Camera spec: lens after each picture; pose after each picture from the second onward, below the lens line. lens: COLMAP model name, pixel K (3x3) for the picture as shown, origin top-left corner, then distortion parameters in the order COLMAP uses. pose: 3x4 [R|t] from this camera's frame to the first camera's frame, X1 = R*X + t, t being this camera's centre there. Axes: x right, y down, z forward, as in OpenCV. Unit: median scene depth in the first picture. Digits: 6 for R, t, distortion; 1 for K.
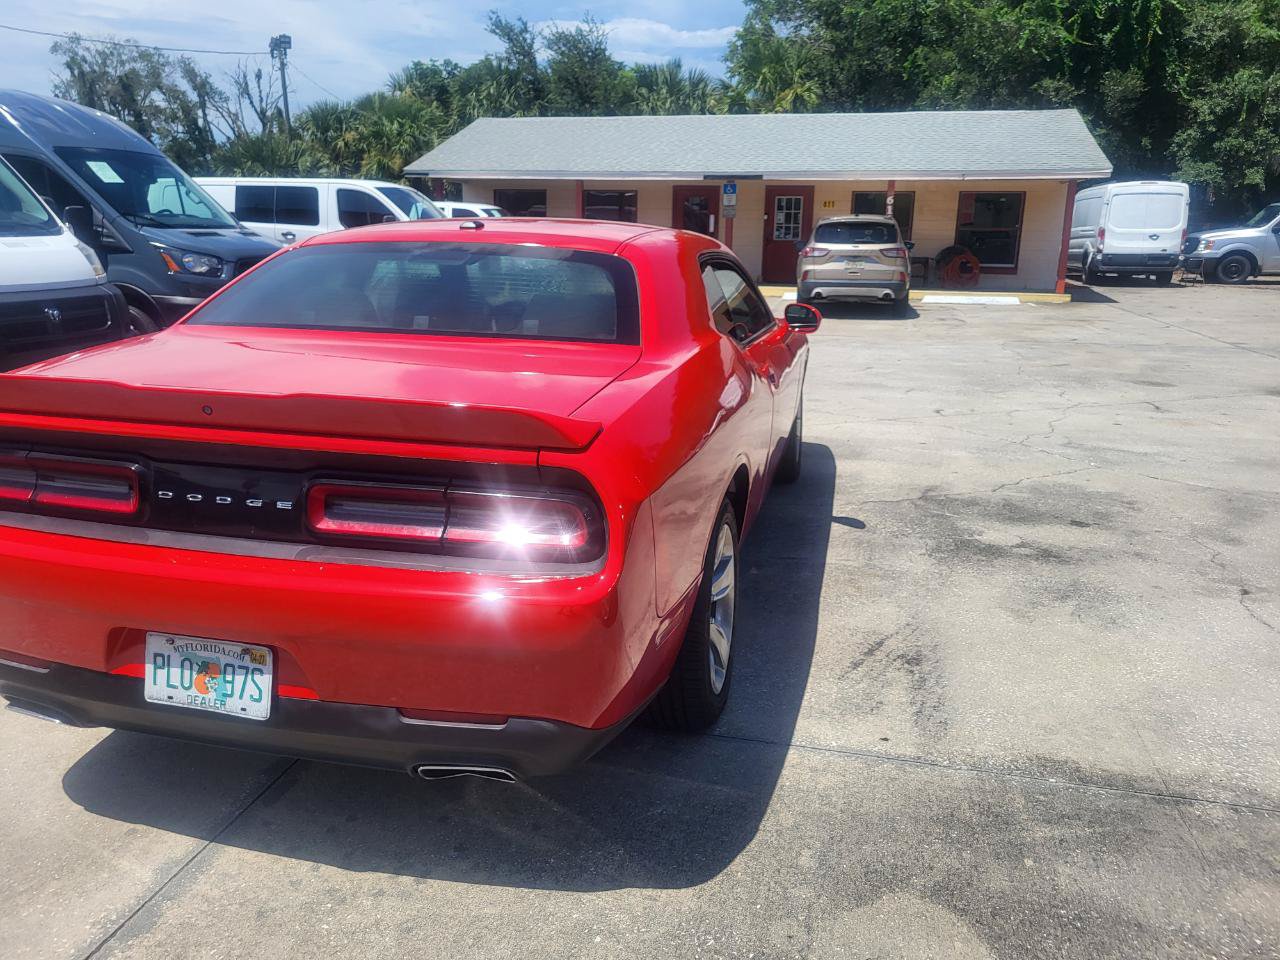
lens RADIAL K [[977.2, 0, 622.4], [0, 977.2, 475.5], [0, 0, 1]] dist [0.049079, -0.036524]
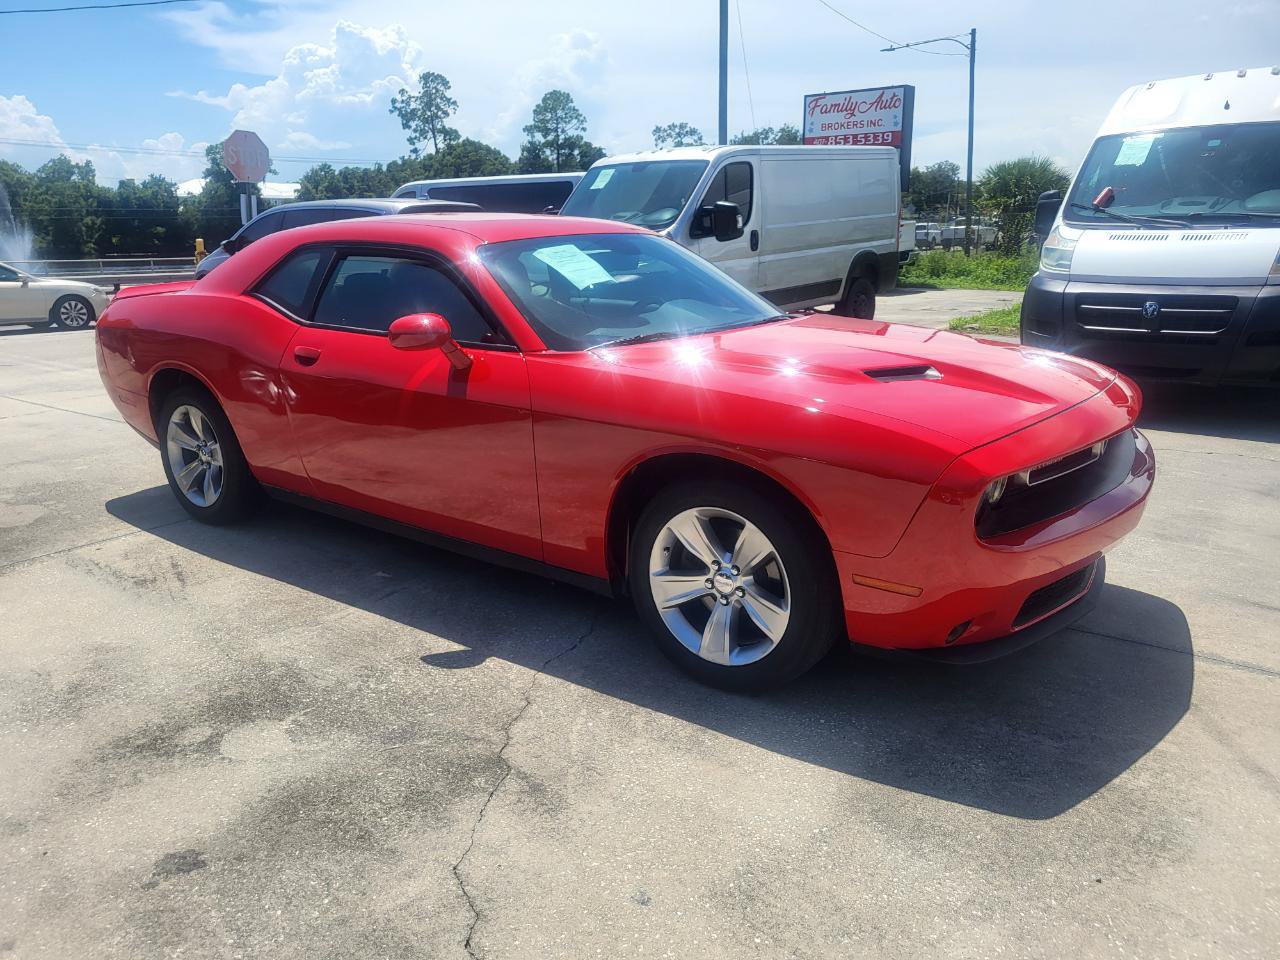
lens RADIAL K [[977.2, 0, 622.4], [0, 977.2, 475.5], [0, 0, 1]] dist [0.049079, -0.036524]
pose [[-0.404143, 0.222672, -0.887178, 0.696352], [-0.216157, 0.919195, 0.329175, -0.288680], [0.888788, 0.324803, -0.323355, 1.184805]]
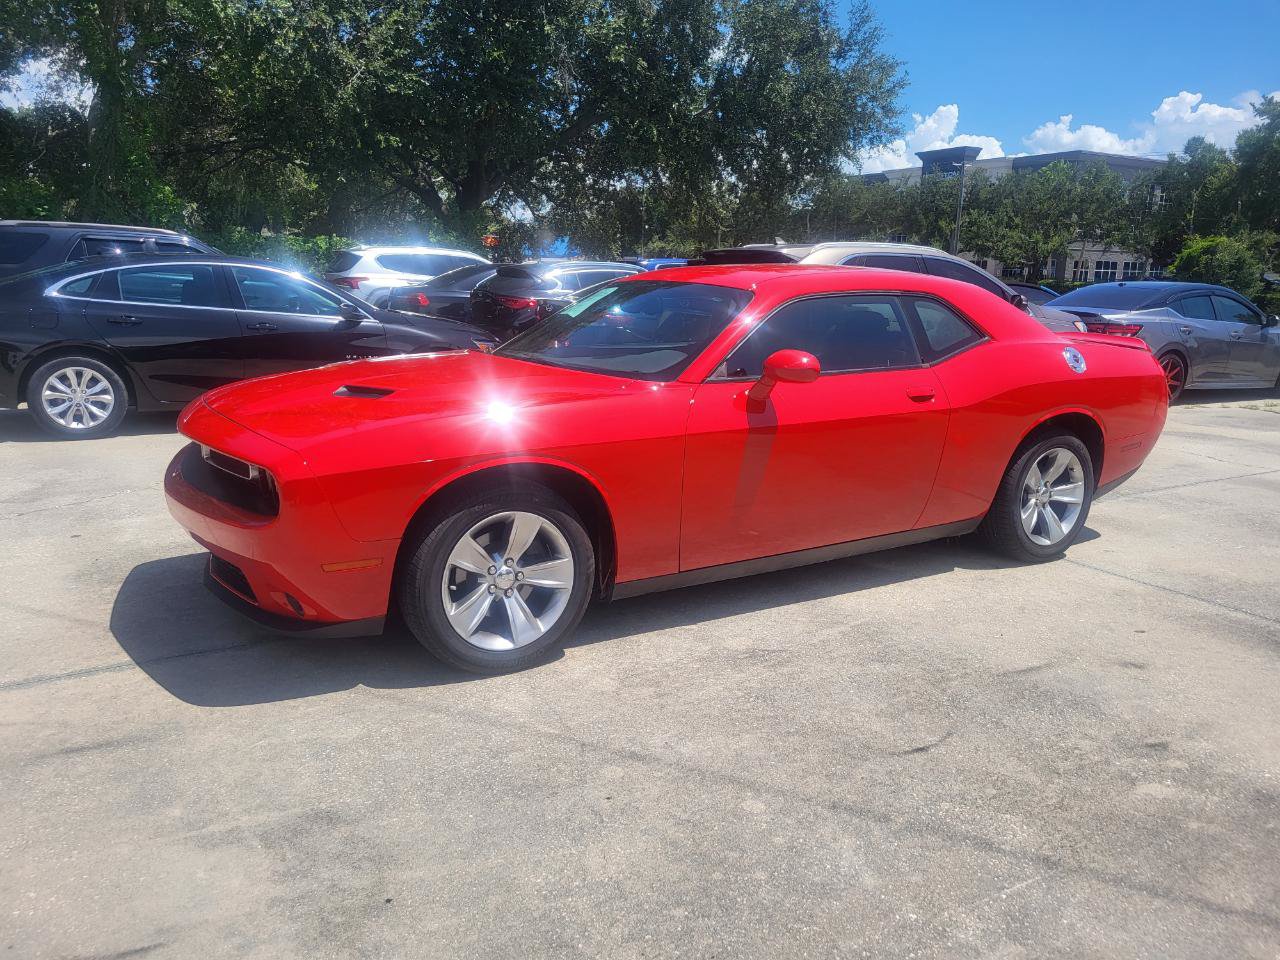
lens RADIAL K [[977.2, 0, 622.4], [0, 977.2, 475.5], [0, 0, 1]] dist [0.049079, -0.036524]
pose [[-0.705567, -0.170192, 0.687903, -0.615829], [0.143643, 0.916232, 0.374014, -0.372683], [-0.693932, 0.362704, -0.622016, 1.473918]]
